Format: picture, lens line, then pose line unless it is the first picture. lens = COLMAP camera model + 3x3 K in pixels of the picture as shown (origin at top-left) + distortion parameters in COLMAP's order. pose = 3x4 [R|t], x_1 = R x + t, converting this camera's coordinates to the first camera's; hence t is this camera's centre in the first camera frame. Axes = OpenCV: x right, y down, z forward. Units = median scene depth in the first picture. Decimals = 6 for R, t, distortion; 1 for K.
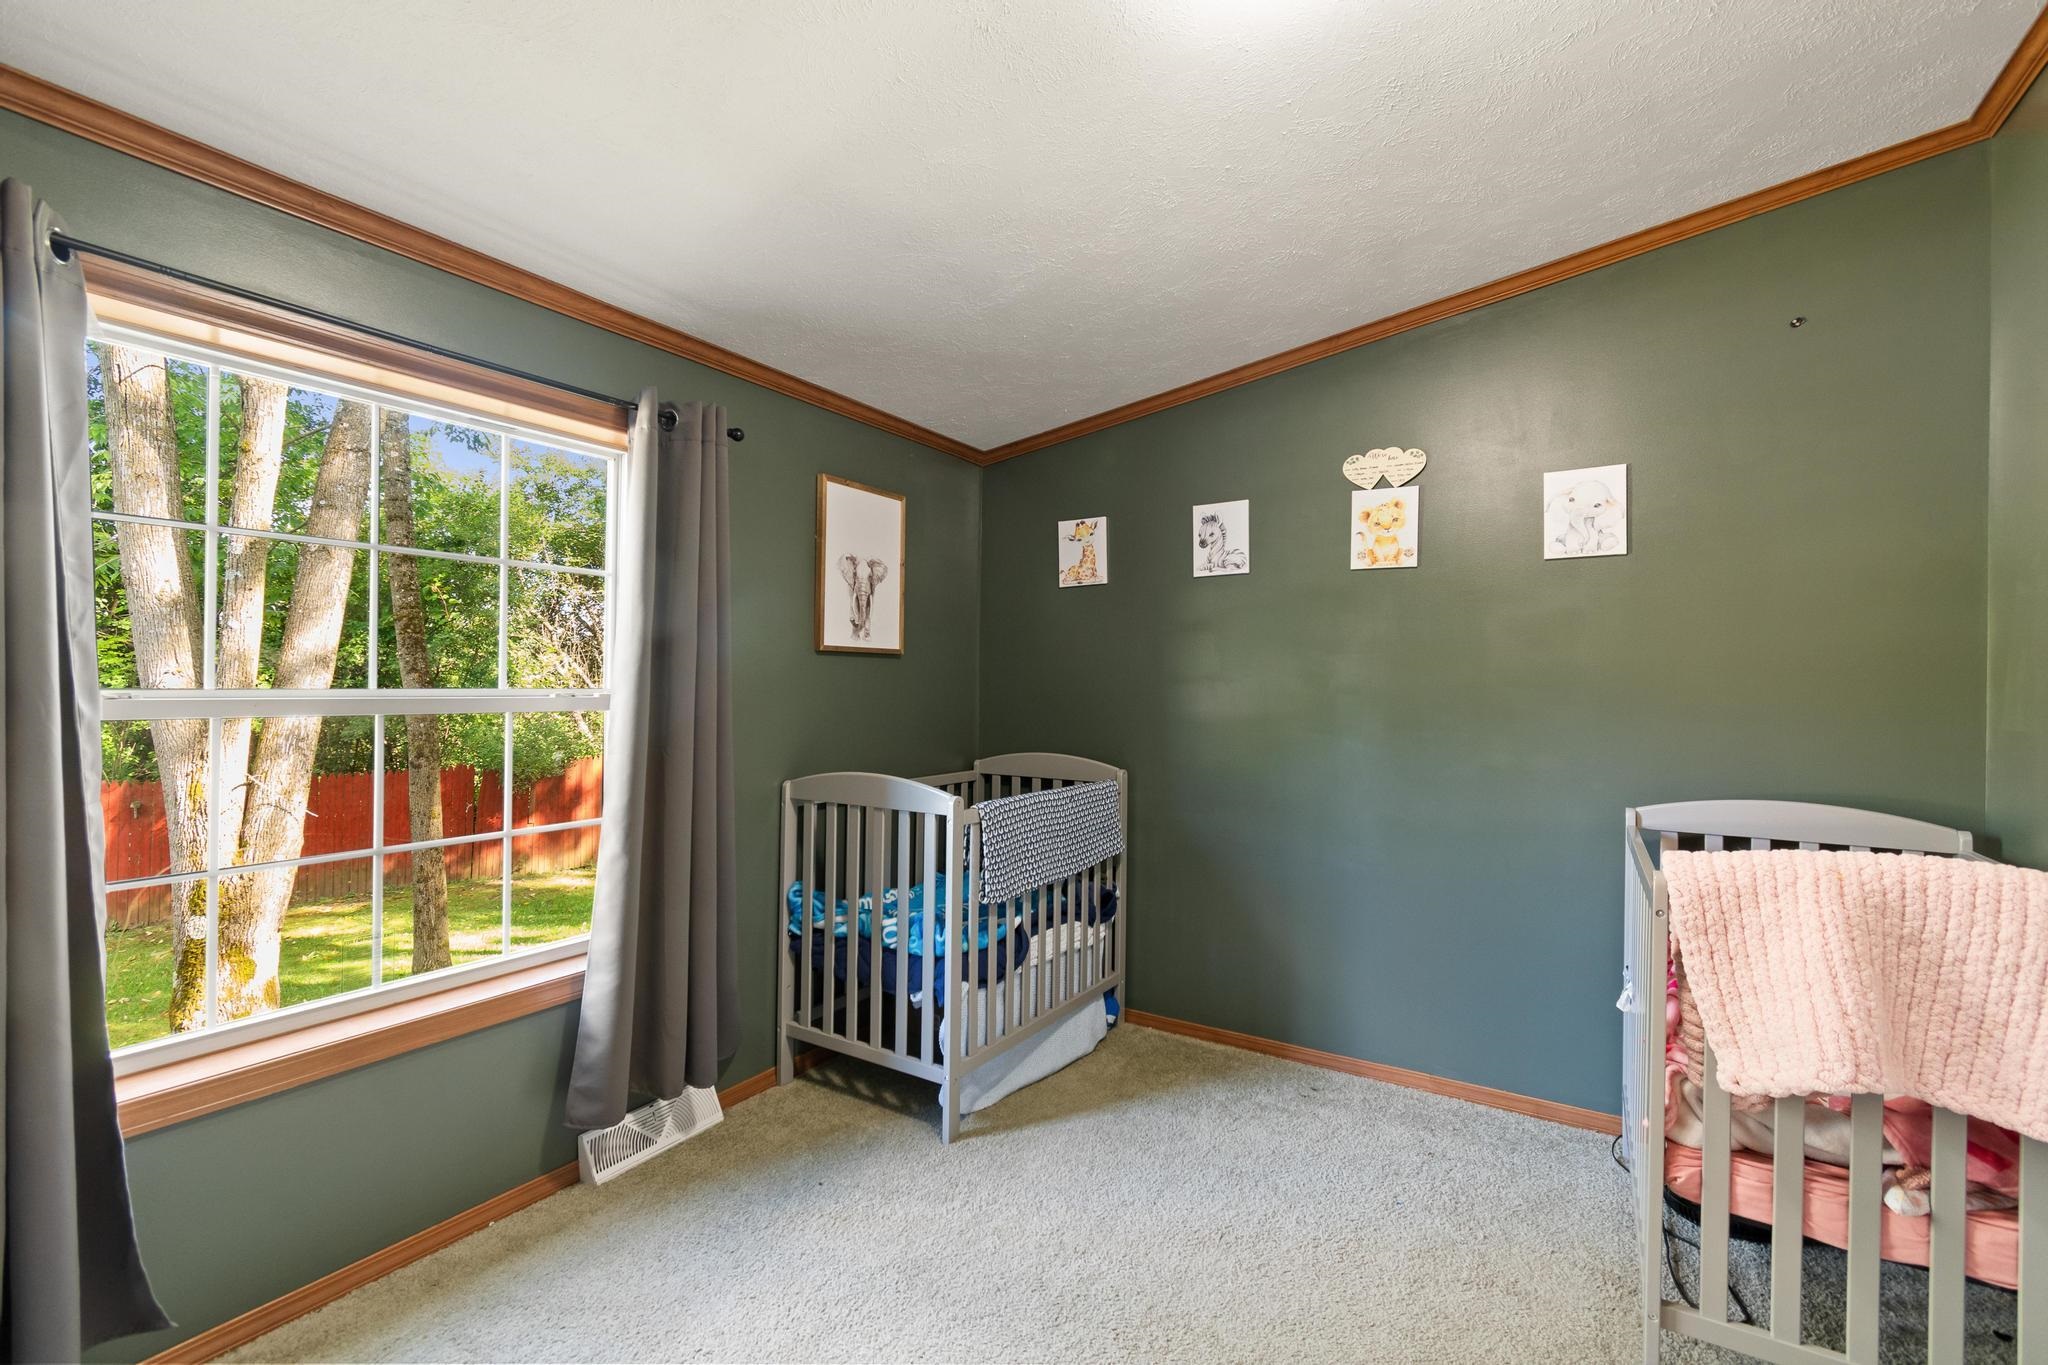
lens RADIAL K [[919.0, 0, 1045.8], [0, 919.0, 675.6], [0, 0, 1]] dist [0.002430, -0.001712]
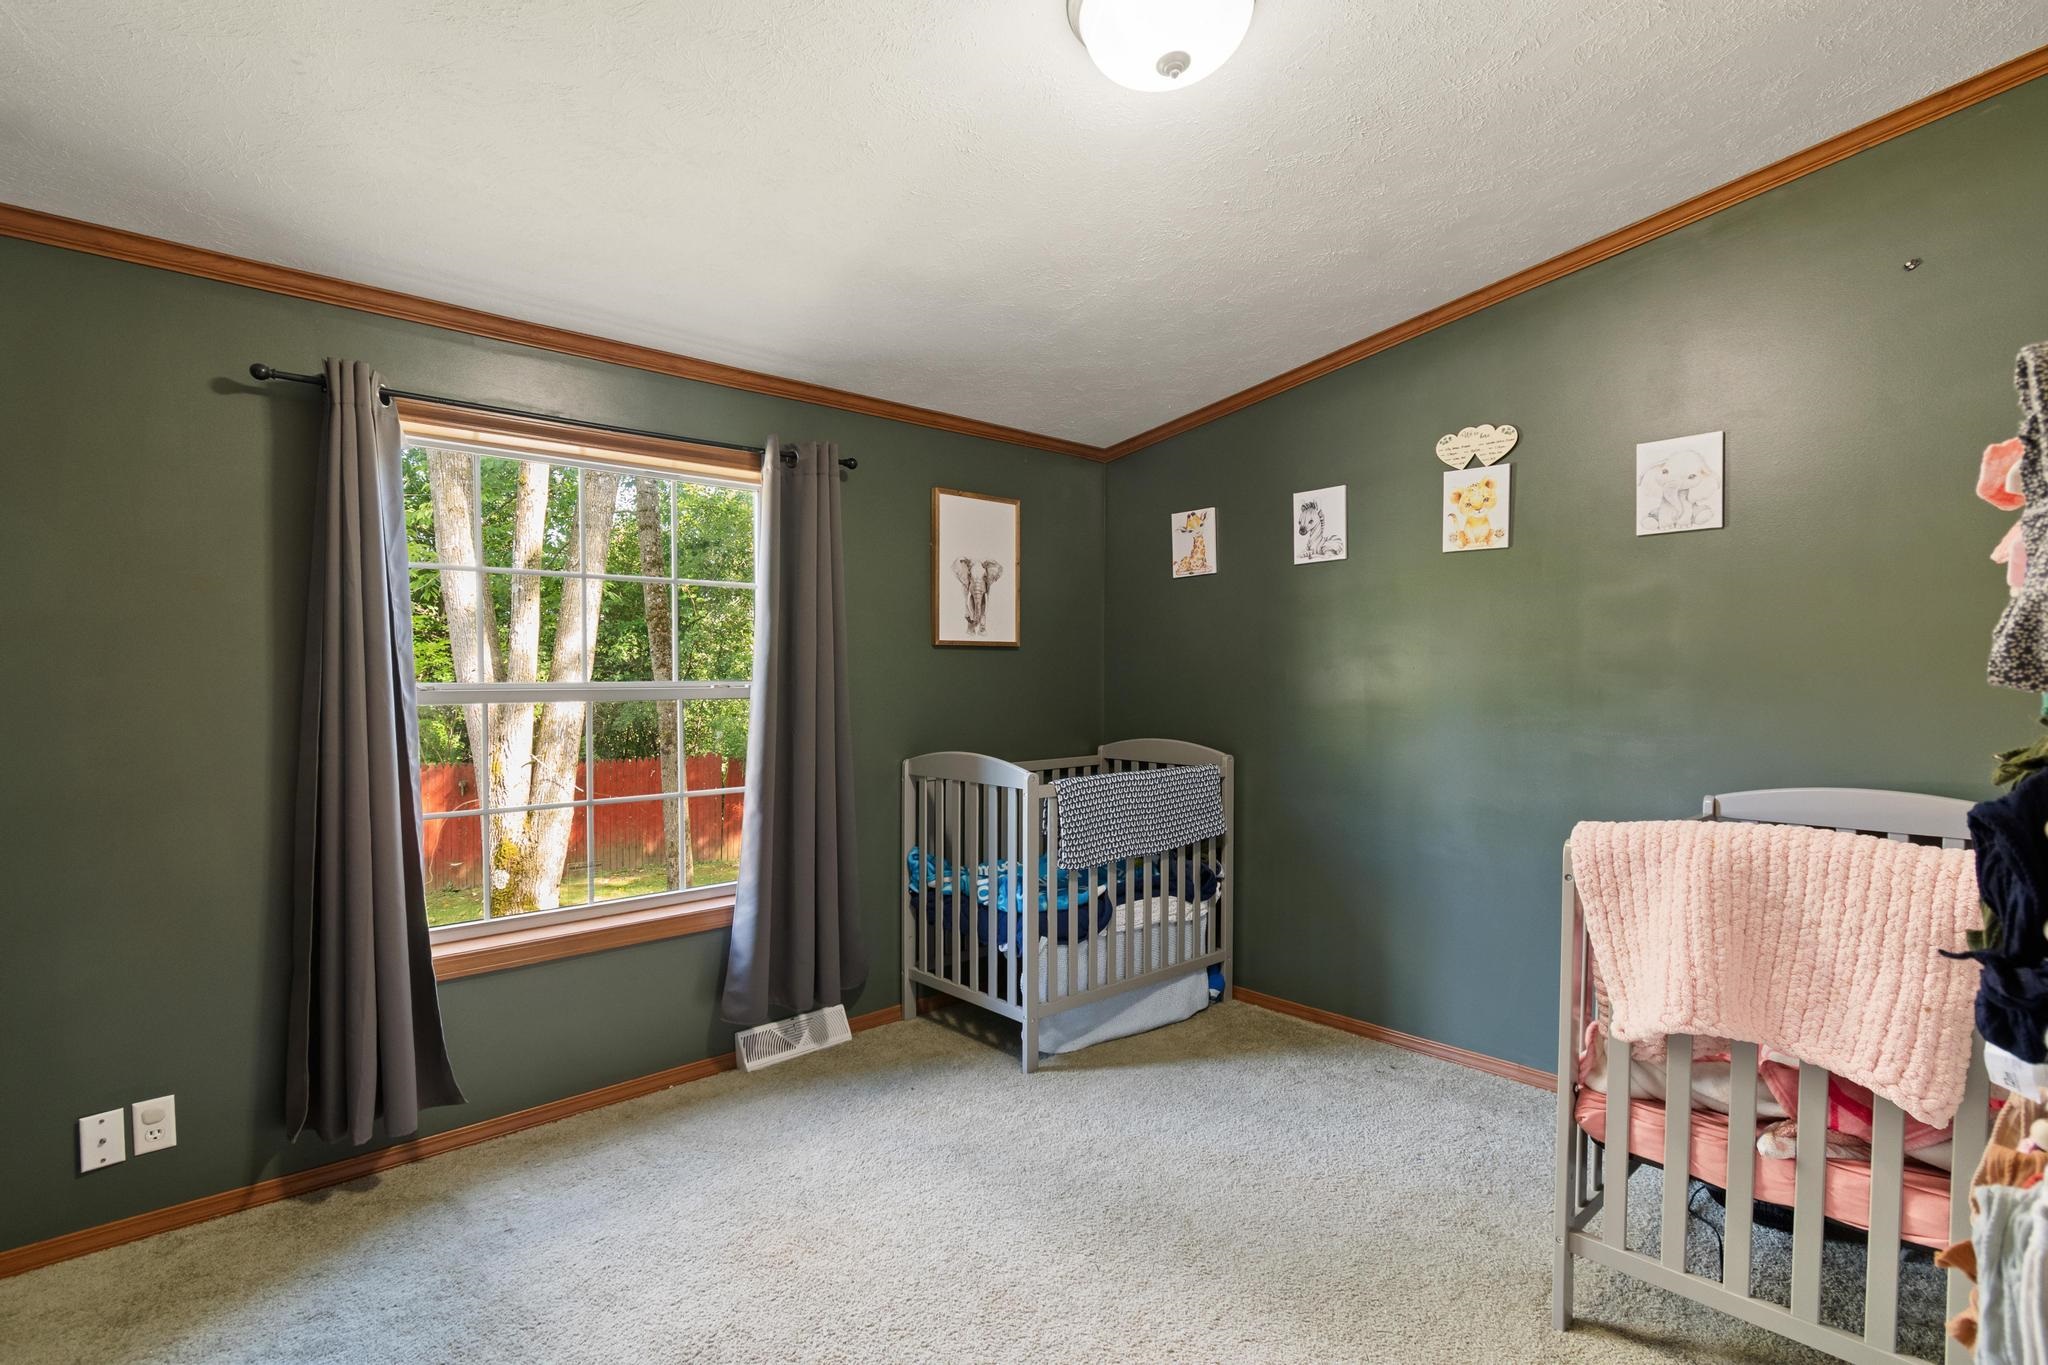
lens RADIAL K [[991.5, 0, 1012.9], [0, 991.5, 693.3], [0, 0, 1]] dist [-0.000966, -0.001908]
pose [[0.962957, -0.005772, -0.269593, 0.196917], [0.013829, 0.999512, 0.027998, -0.000907], [0.269299, -0.030689, 0.962567, -0.168149]]
